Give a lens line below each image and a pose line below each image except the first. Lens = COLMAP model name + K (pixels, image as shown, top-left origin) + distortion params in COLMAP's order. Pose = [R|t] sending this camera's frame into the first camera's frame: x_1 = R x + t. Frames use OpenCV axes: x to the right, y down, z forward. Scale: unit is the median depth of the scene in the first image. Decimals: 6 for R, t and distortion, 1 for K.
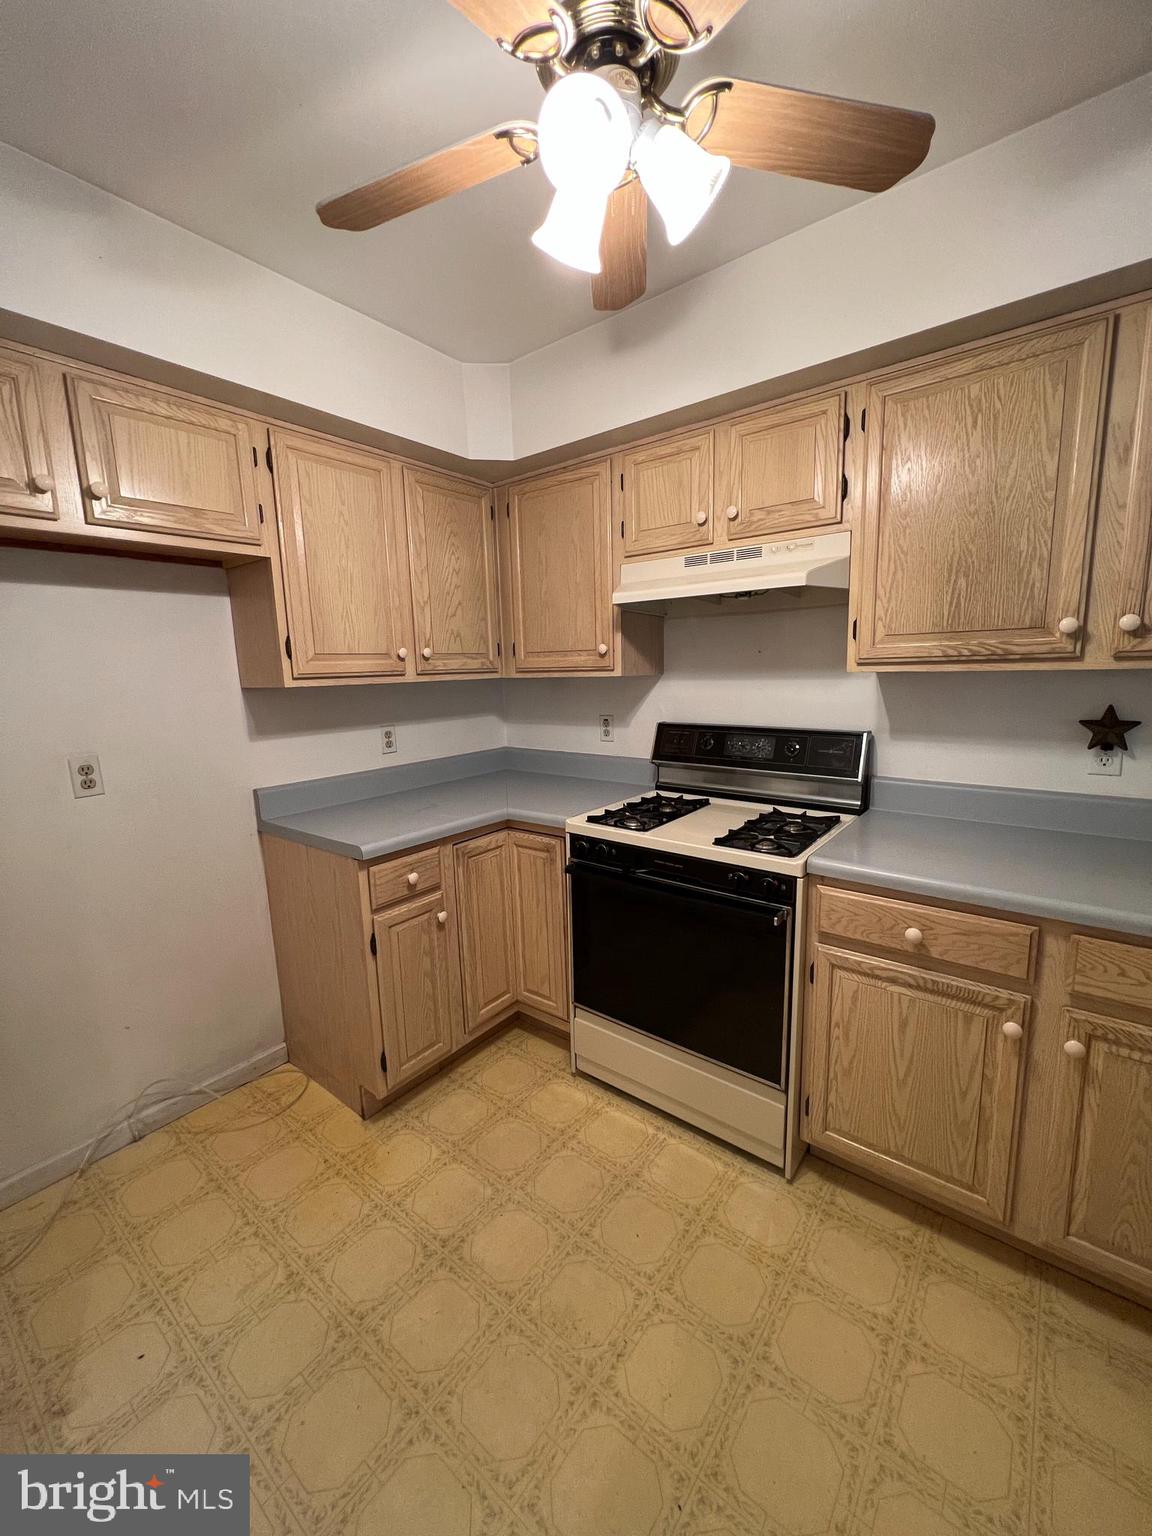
lens RADIAL K [[612.1, 0, 582.7], [0, 612.1, 763.2], [0, 0, 1]] dist [-0.001887, -0.000339]
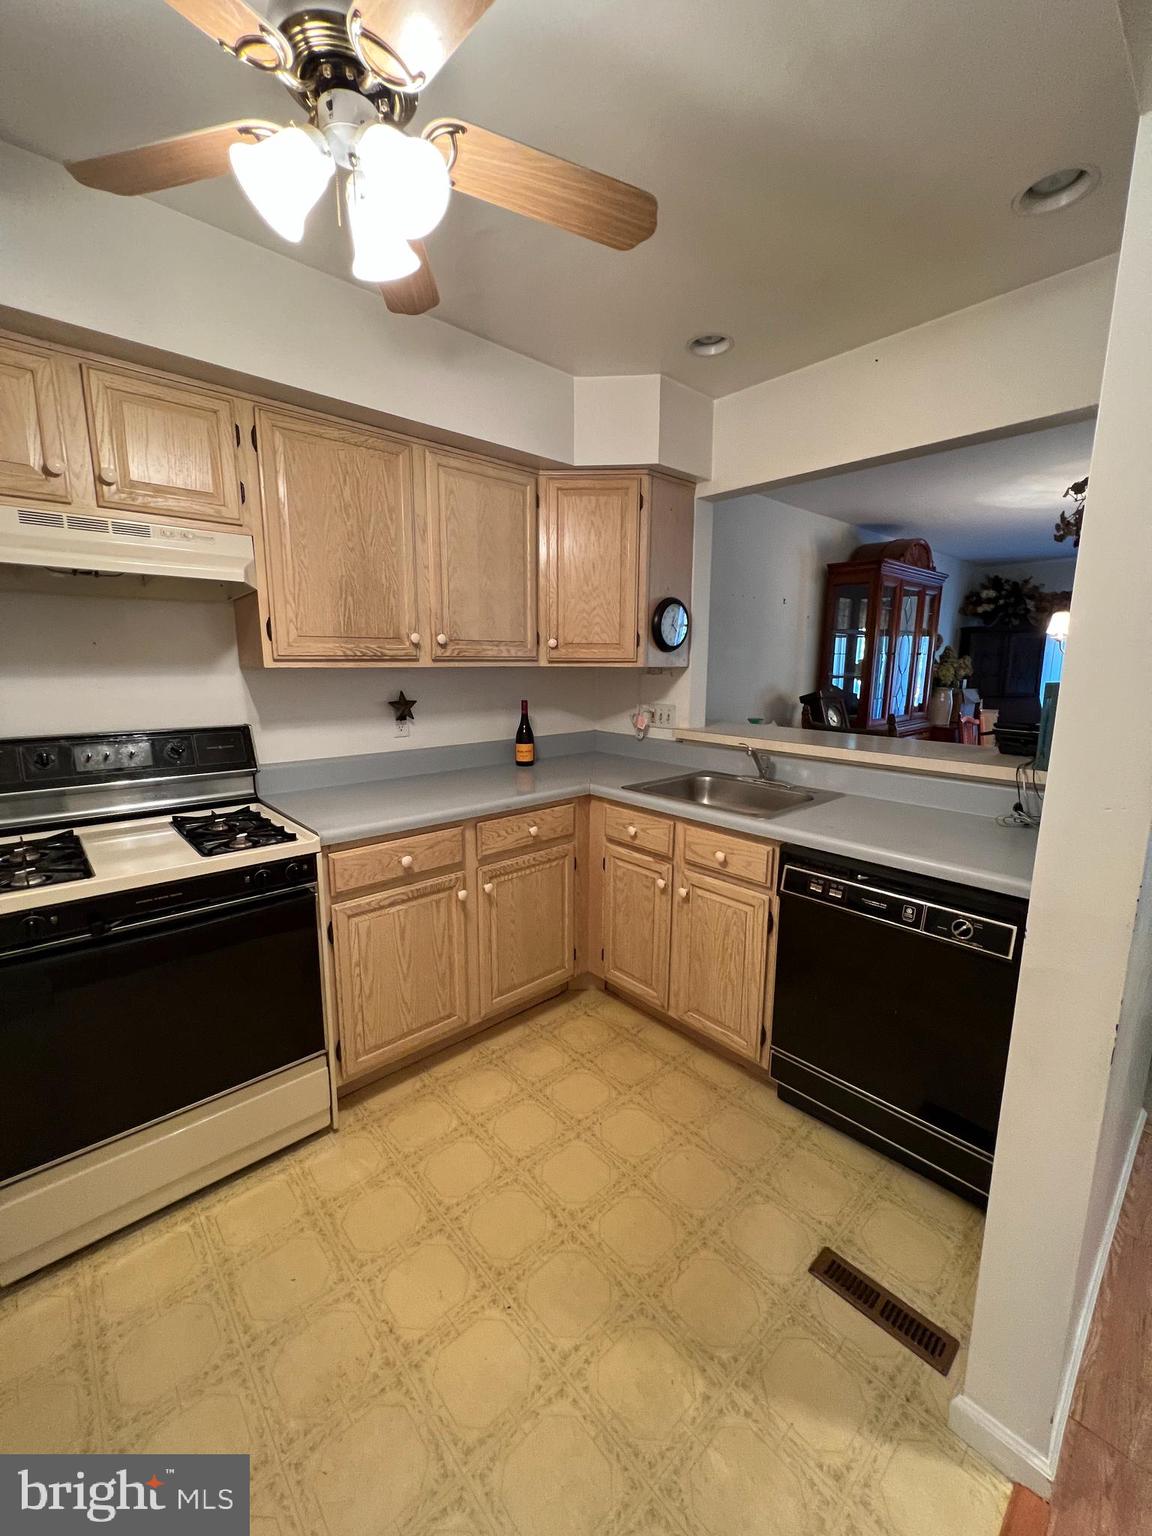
lens RADIAL K [[614.7, 0, 578.6], [0, 614.7, 759.7], [0, 0, 1]] dist [0.003097, 0.000050]
pose [[0.168687, -0.134852, 0.976401, -0.552955], [0.144055, 0.983333, 0.110922, -0.029352], [-0.975086, 0.121944, 0.185302, 0.276537]]
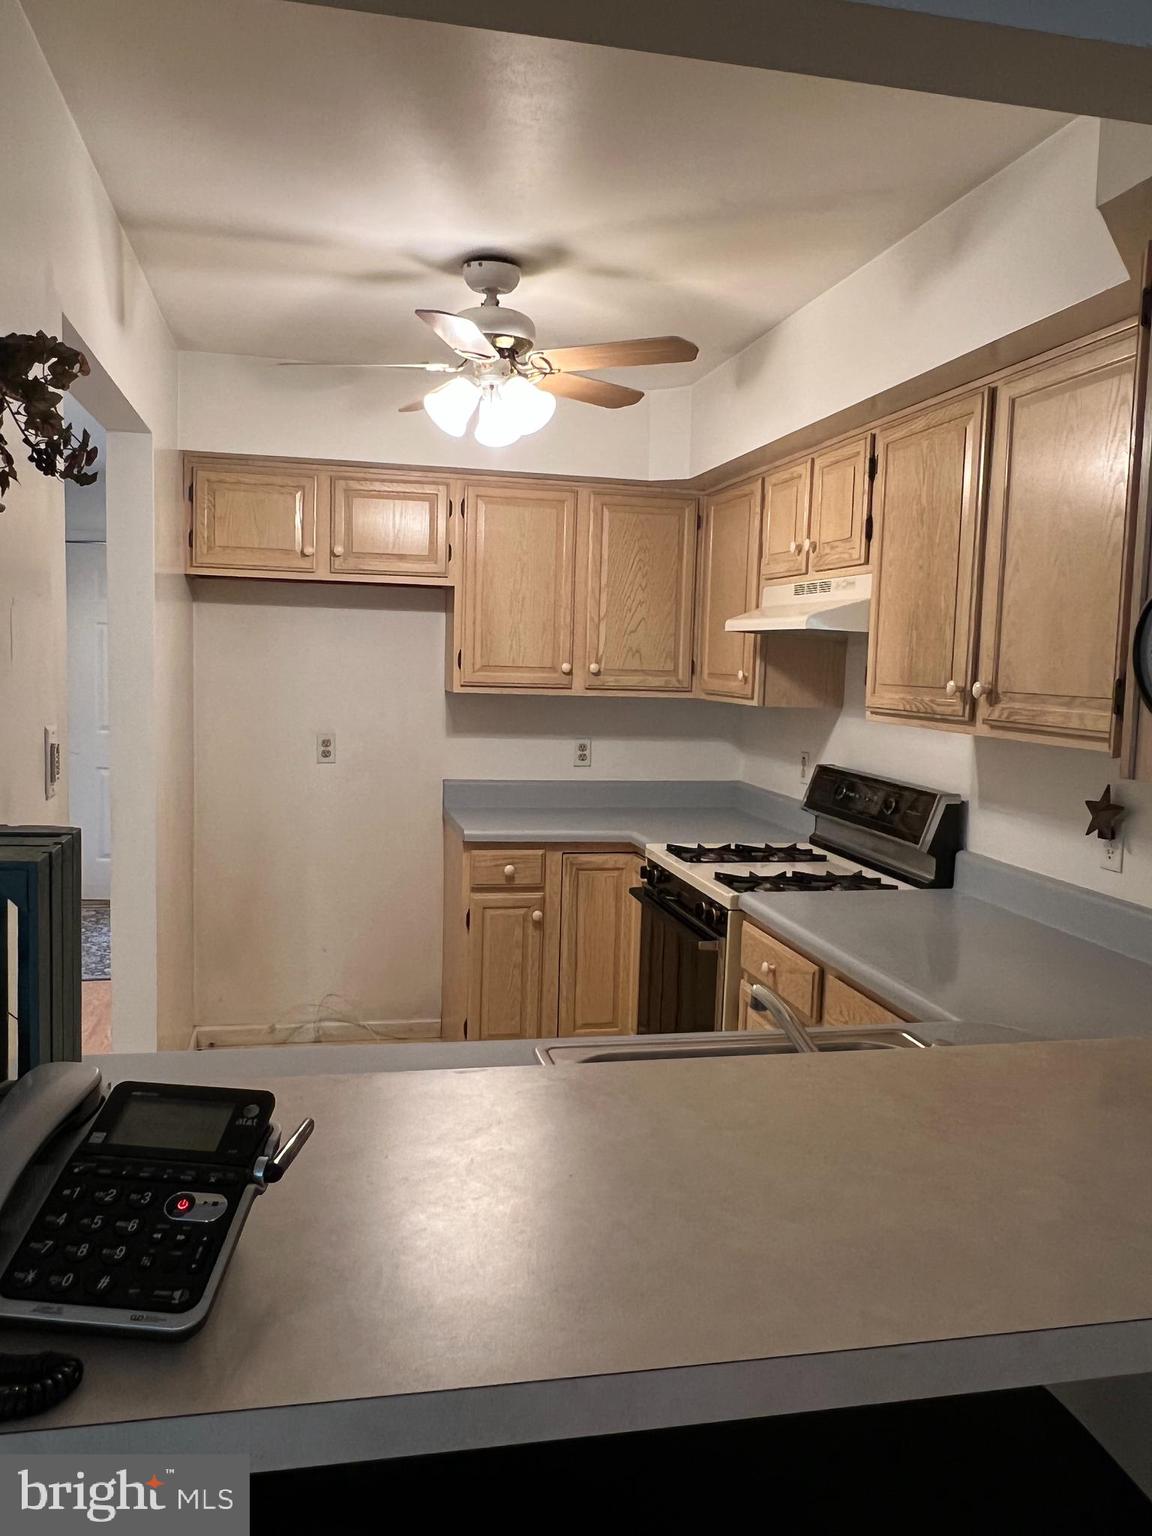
lens RADIAL K [[1167.6, 0, 570.9], [0, 1167.6, 768.8], [0, 0, 1]] dist [0.009400, 0.003622]
pose [[0.770237, 0.112578, -0.627743, 1.202729], [-0.151348, 0.988445, -0.008438, 0.007071], [0.619540, 0.101507, 0.778375, -0.646501]]
